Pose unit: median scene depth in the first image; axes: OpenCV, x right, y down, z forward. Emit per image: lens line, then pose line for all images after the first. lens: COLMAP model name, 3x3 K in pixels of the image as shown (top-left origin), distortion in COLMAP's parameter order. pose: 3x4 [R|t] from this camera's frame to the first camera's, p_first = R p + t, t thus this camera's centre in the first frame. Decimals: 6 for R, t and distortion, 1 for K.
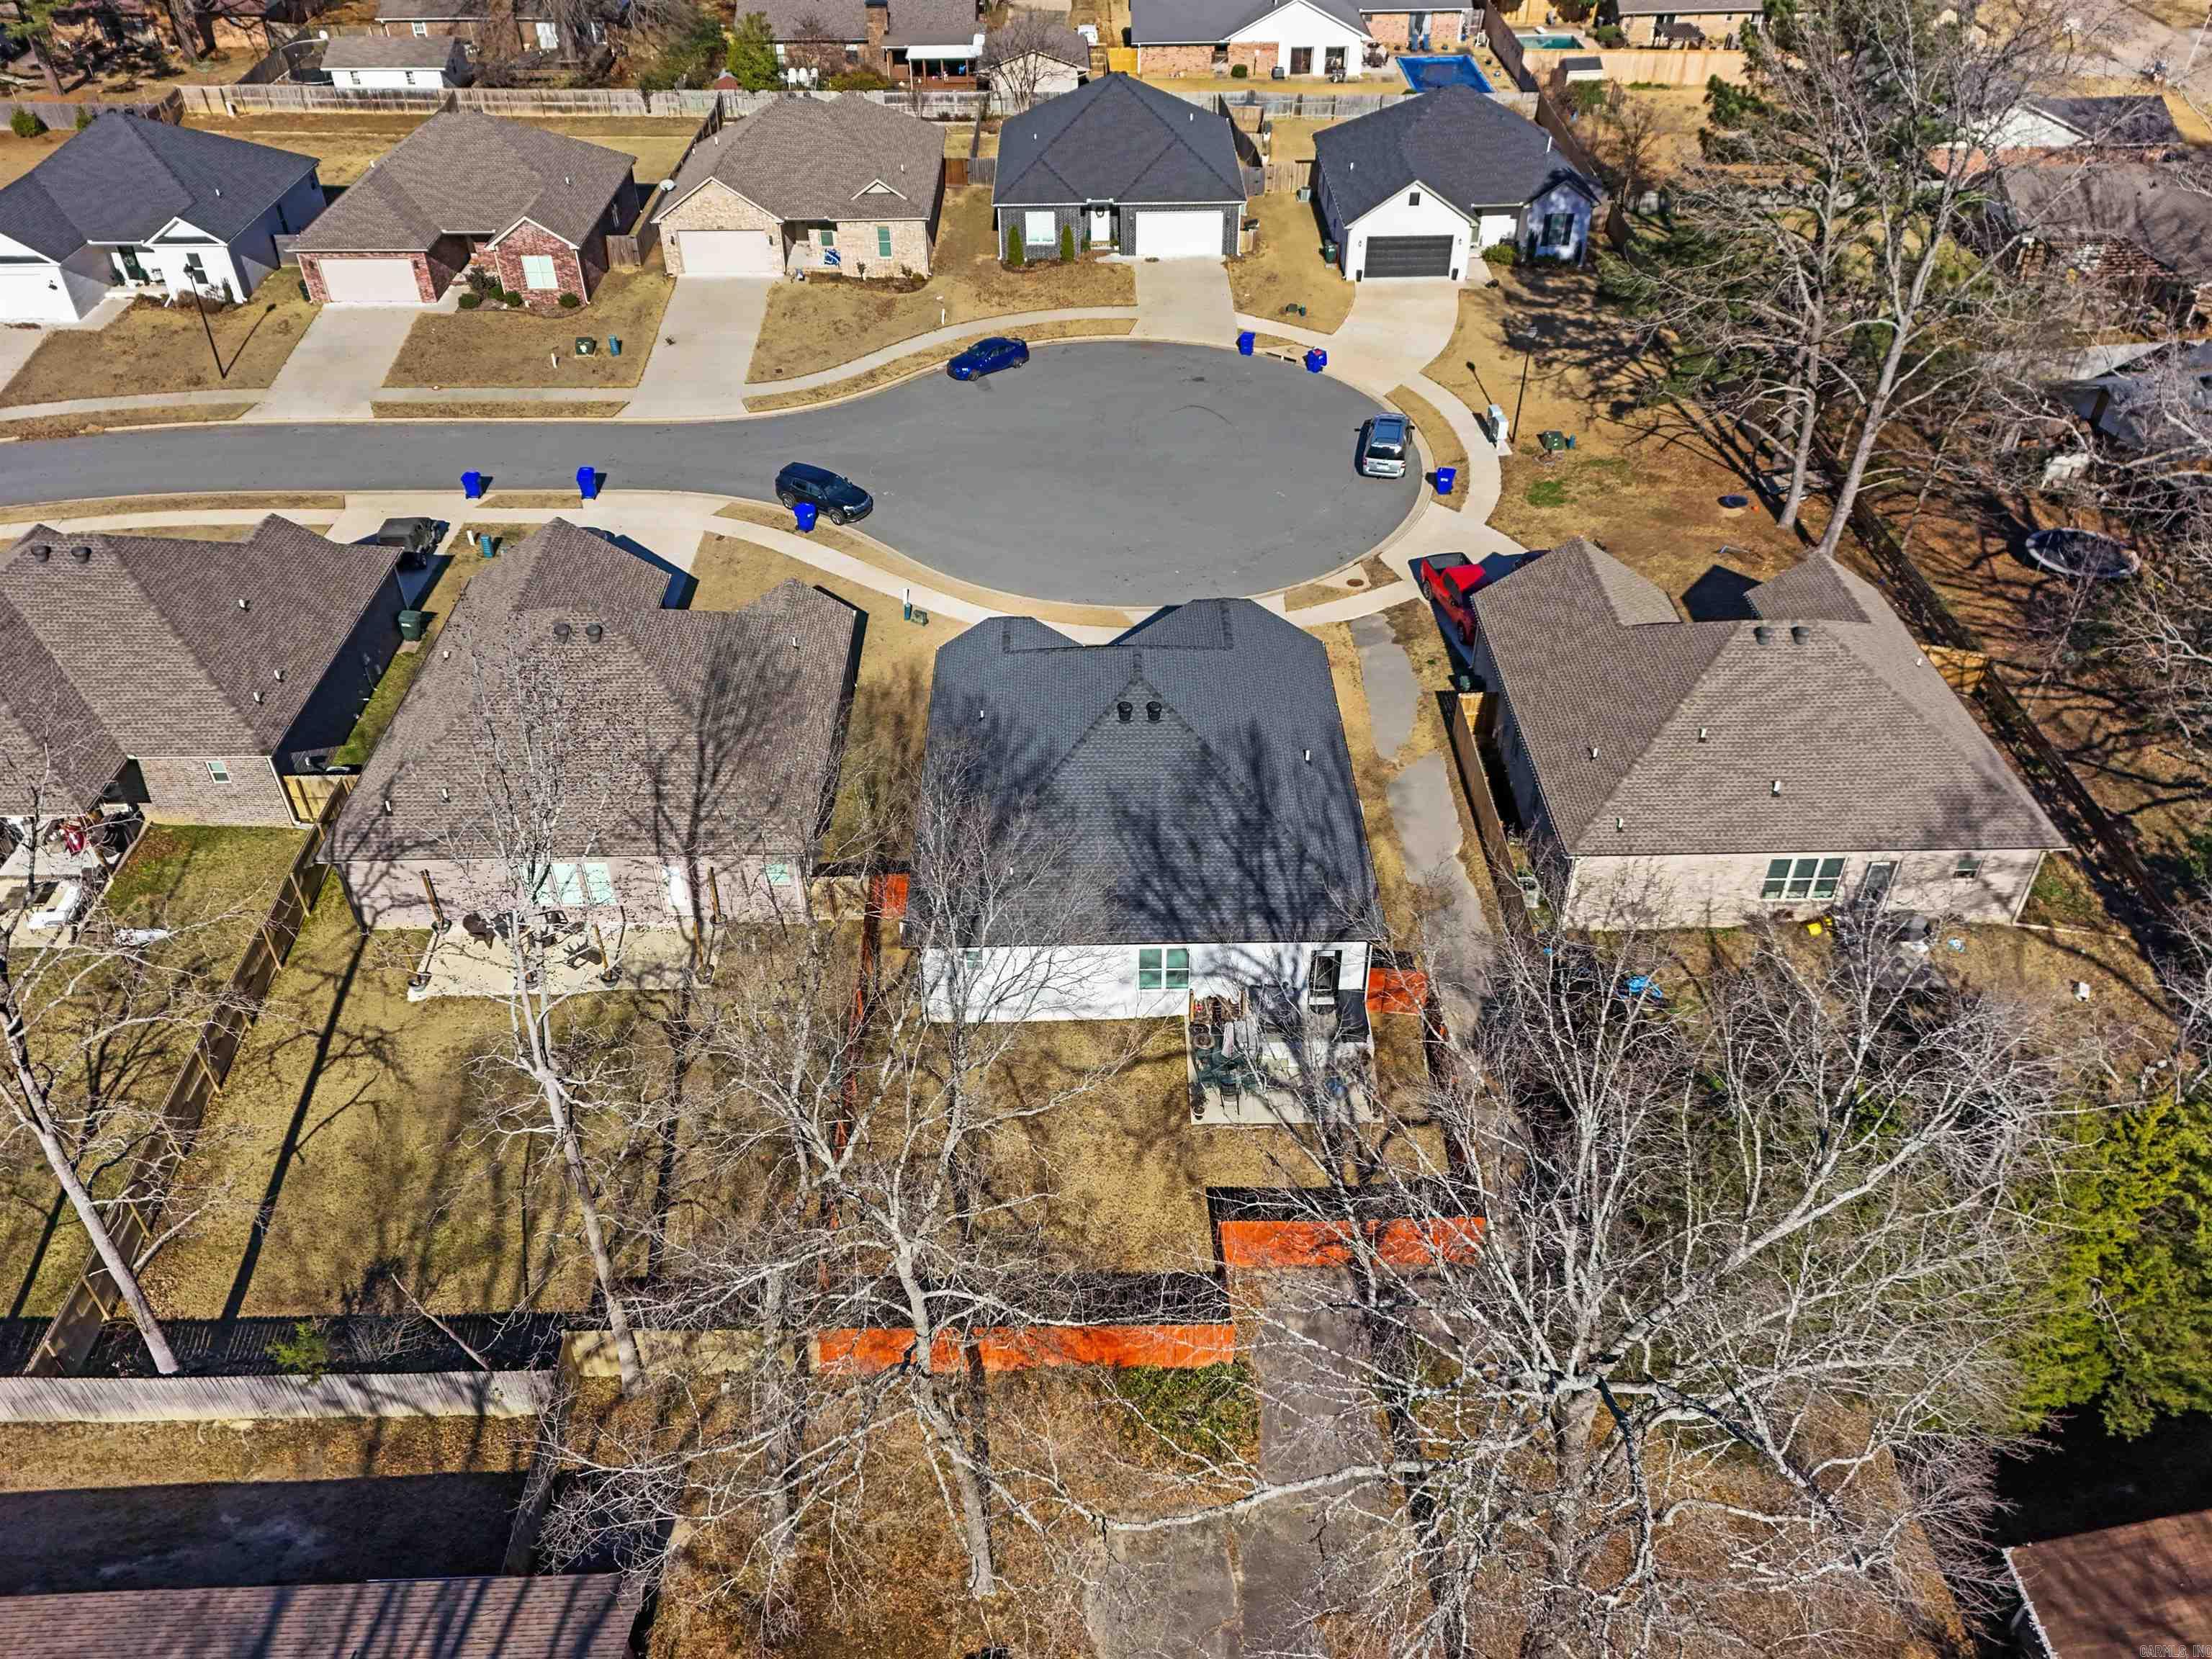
lens RADIAL K [[1554.8, 0, 1100.7], [0, 1554.8, 834.7], [0, 0, 1]] dist [0.021211, -0.004957]
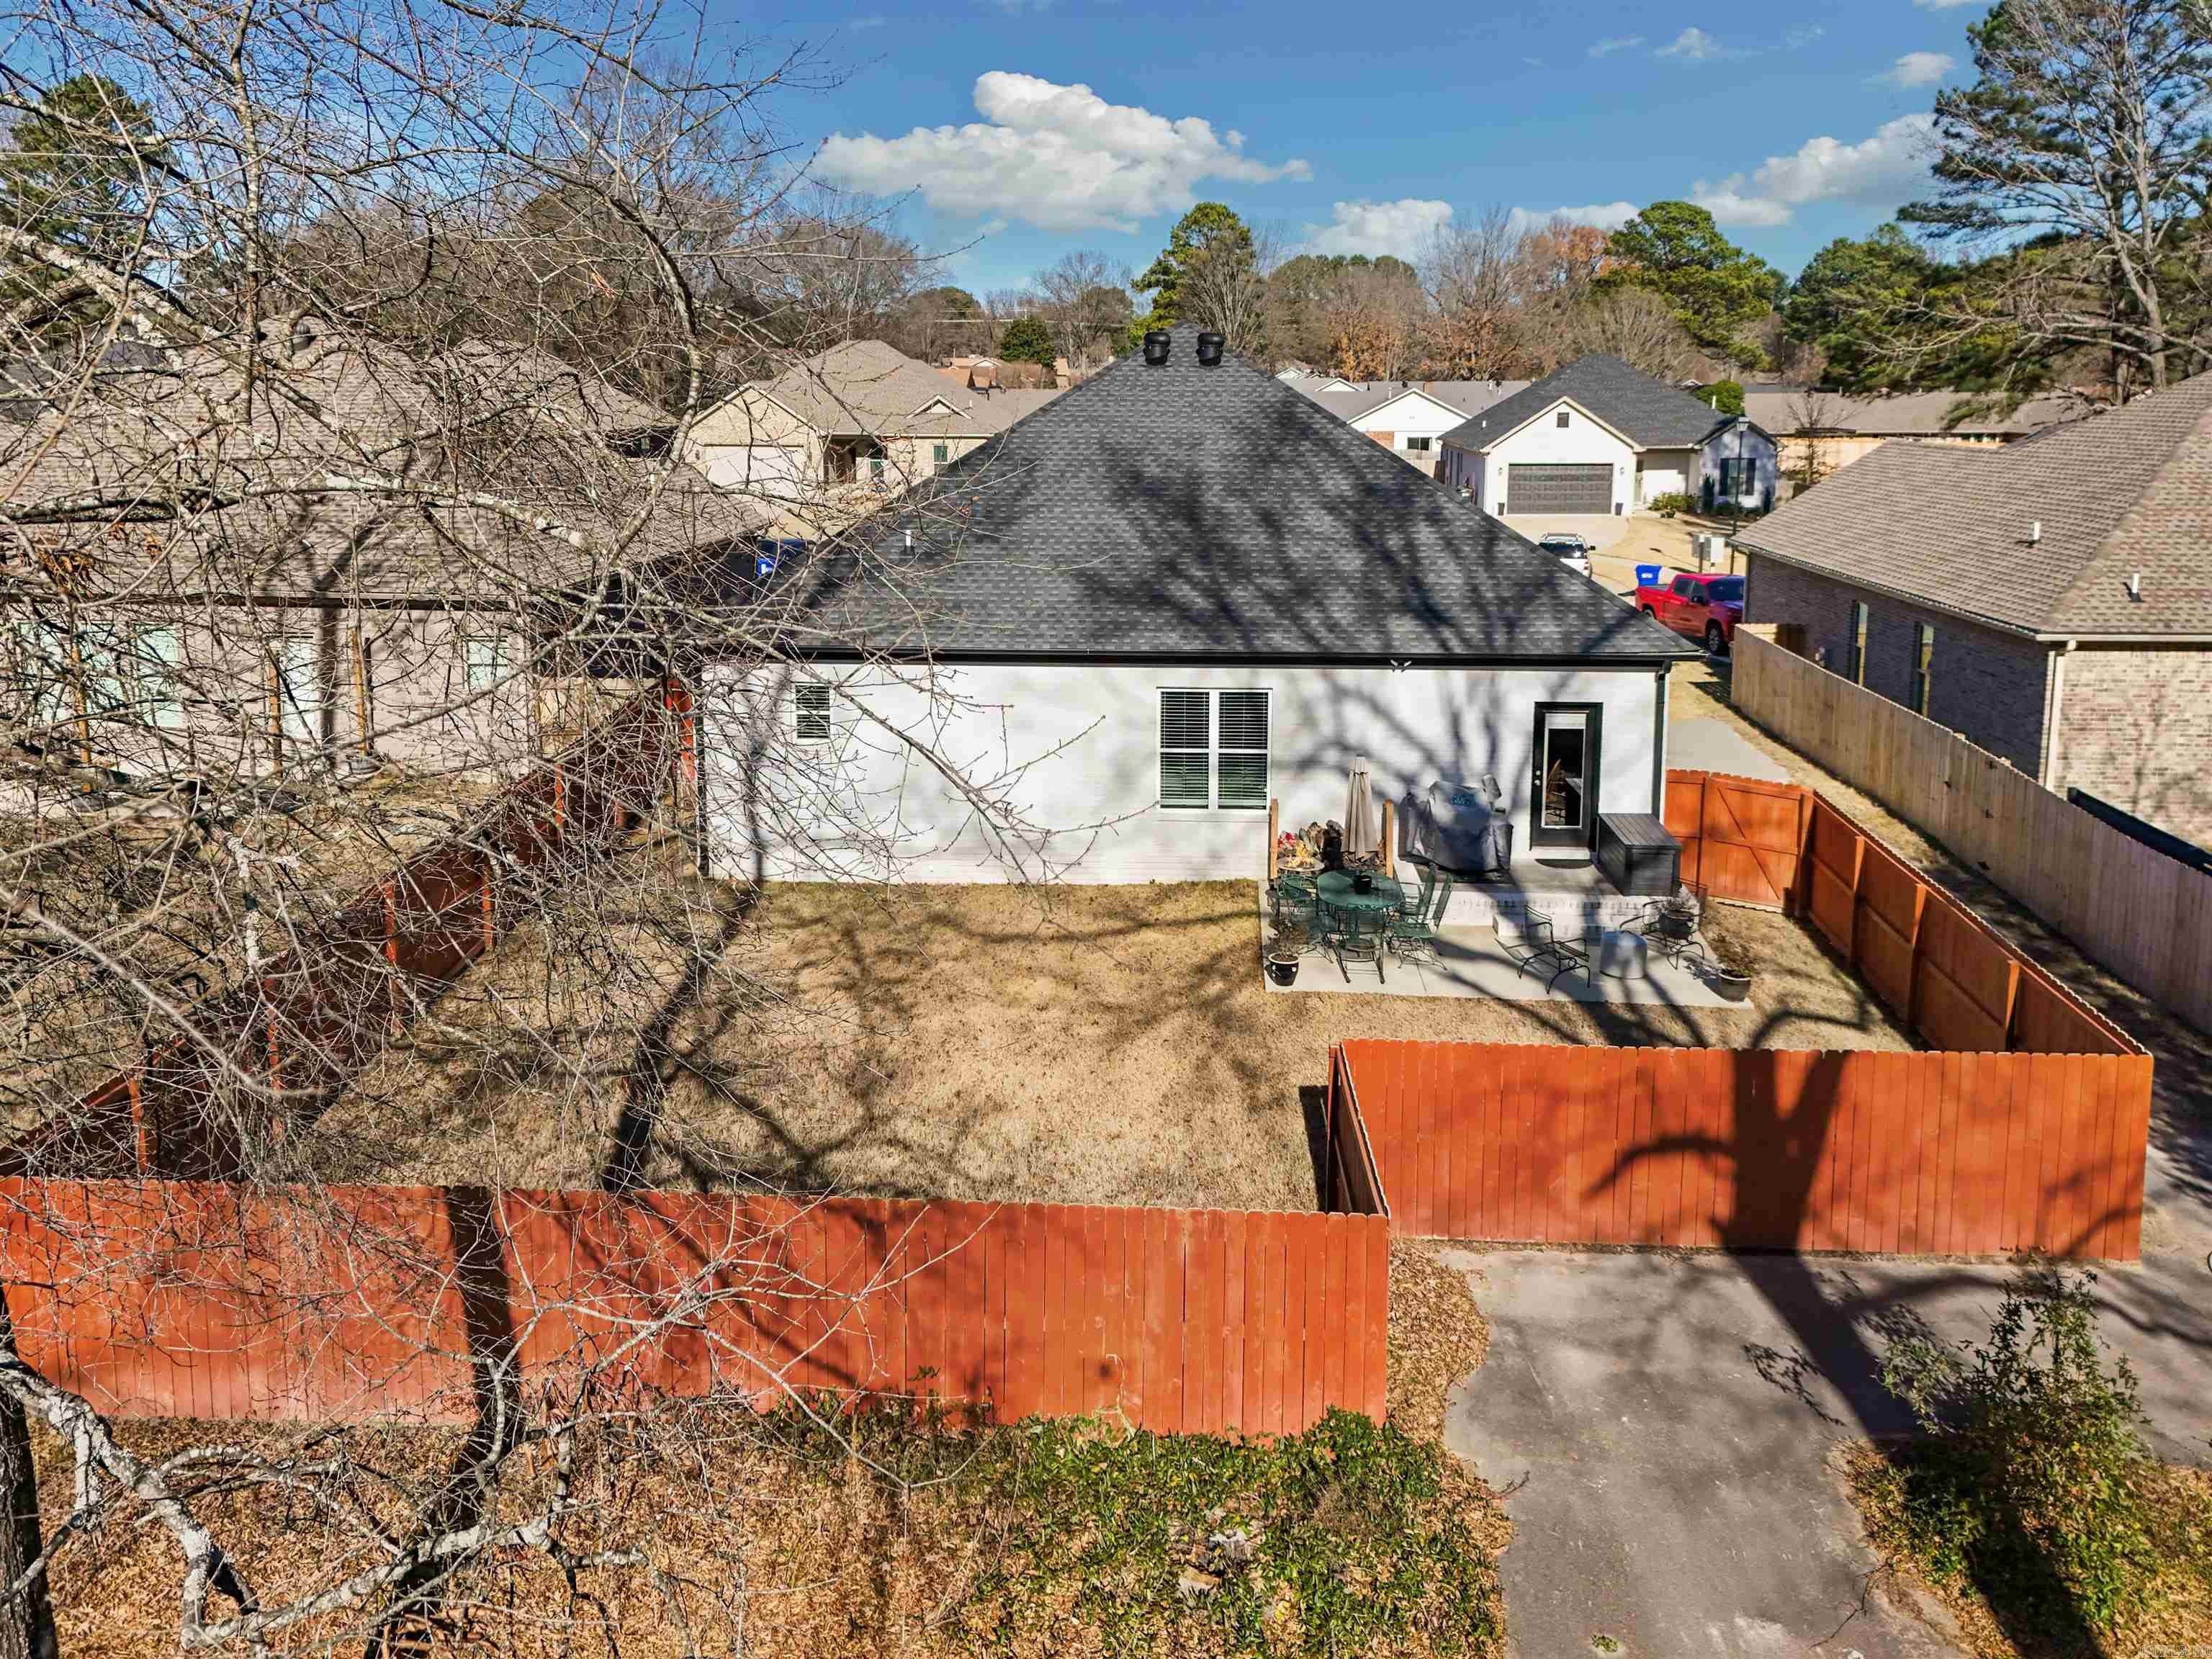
lens RADIAL K [[1554.8, 0, 1112.8], [0, 1554.8, 818.3], [0, 0, 1]] dist [0.021211, -0.004957]
pose [[0.996703, 0.005116, -0.080976, 0.049818], [-0.040242, 0.897777, -0.438608, 0.308544], [0.070455, 0.440421, 0.895023, 0.584325]]
